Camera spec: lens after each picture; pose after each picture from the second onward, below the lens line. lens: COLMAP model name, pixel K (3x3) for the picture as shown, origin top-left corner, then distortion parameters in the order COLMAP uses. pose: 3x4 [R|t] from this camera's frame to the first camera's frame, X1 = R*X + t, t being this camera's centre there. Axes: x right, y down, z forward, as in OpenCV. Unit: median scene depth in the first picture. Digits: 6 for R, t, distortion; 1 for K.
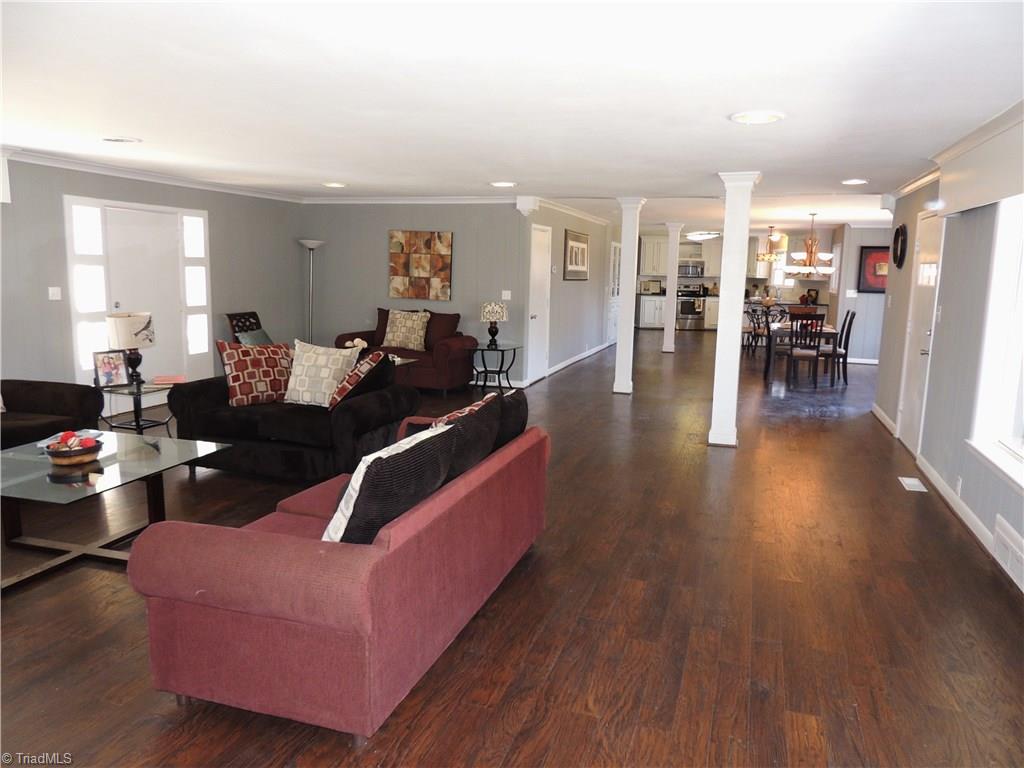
lens RADIAL K [[740.7, 0, 512.2], [0, 740.7, 382.4], [0, 0, 1]] dist [-0.001903, 0.002591]
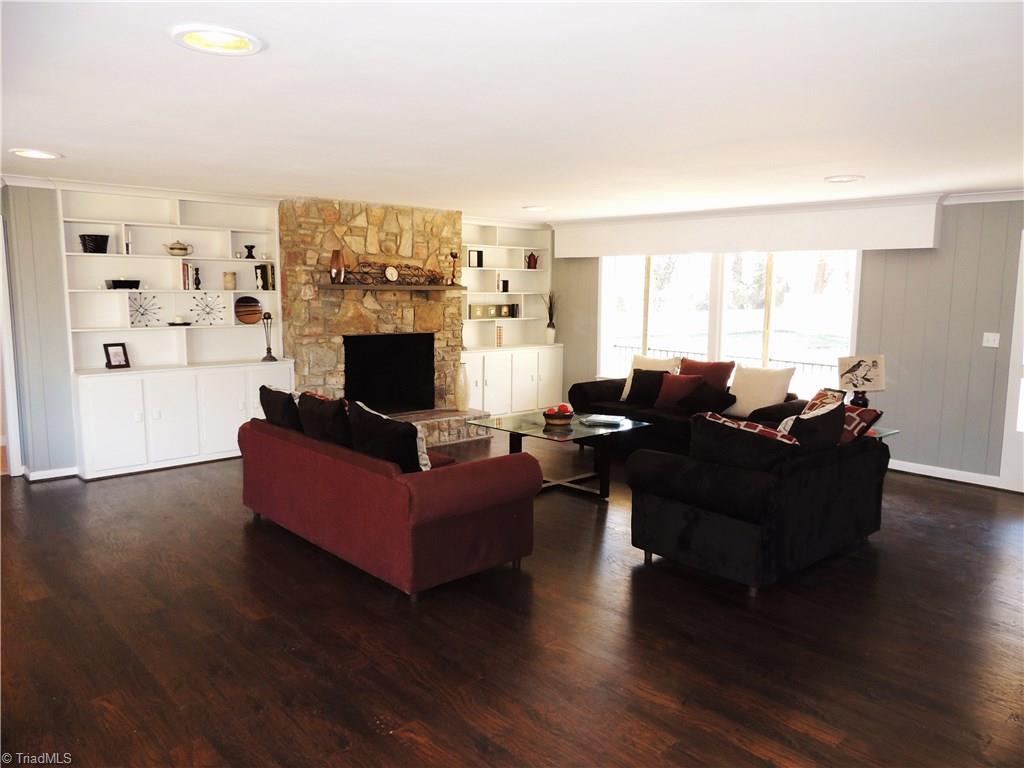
lens RADIAL K [[740.7, 0, 526.7], [0, 740.7, 381.3], [0, 0, 1]] dist [-0.001903, 0.002591]
pose [[-0.478854, 0.078612, -0.874368, 0.325395], [-0.160889, 0.971256, 0.175435, -0.098880], [0.863026, 0.224684, -0.452442, 0.664203]]
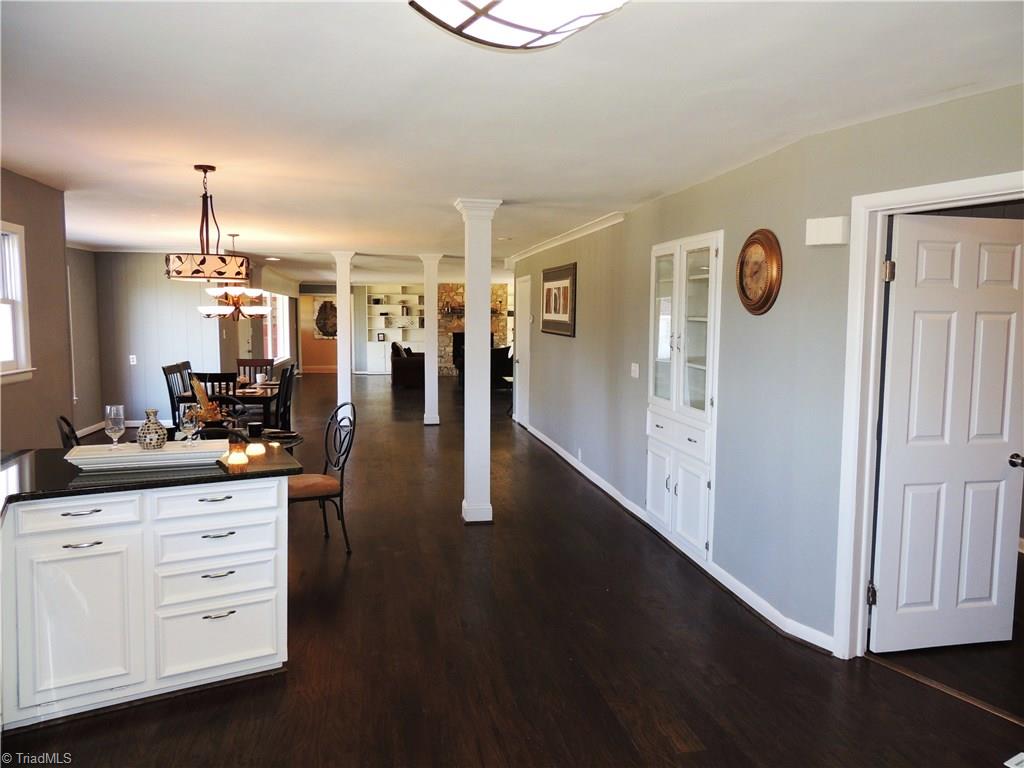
lens RADIAL K [[740.7, 0, 509.3], [0, 740.7, 385.1], [0, 0, 1]] dist [-0.001903, 0.002591]
pose [[-0.882169, 0.011304, -0.470798, 0.584209], [-0.102302, 0.971239, 0.215010, -0.301380], [0.459688, 0.237839, -0.855640, 2.042678]]
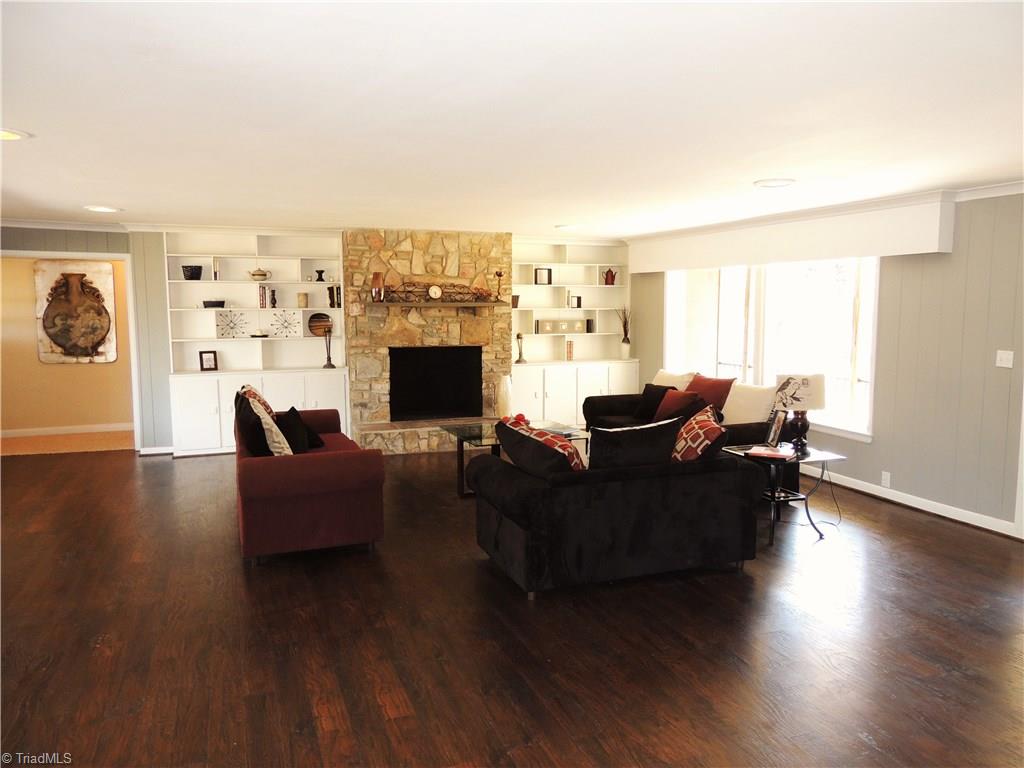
lens RADIAL K [[740.7, 0, 518.3], [0, 740.7, 382.3], [0, 0, 1]] dist [-0.001903, 0.002591]
pose [[-0.765011, 0.041591, -0.642673, 0.185228], [-0.120710, 0.970967, 0.206525, -0.138373], [0.632603, 0.235571, -0.737780, 0.893771]]
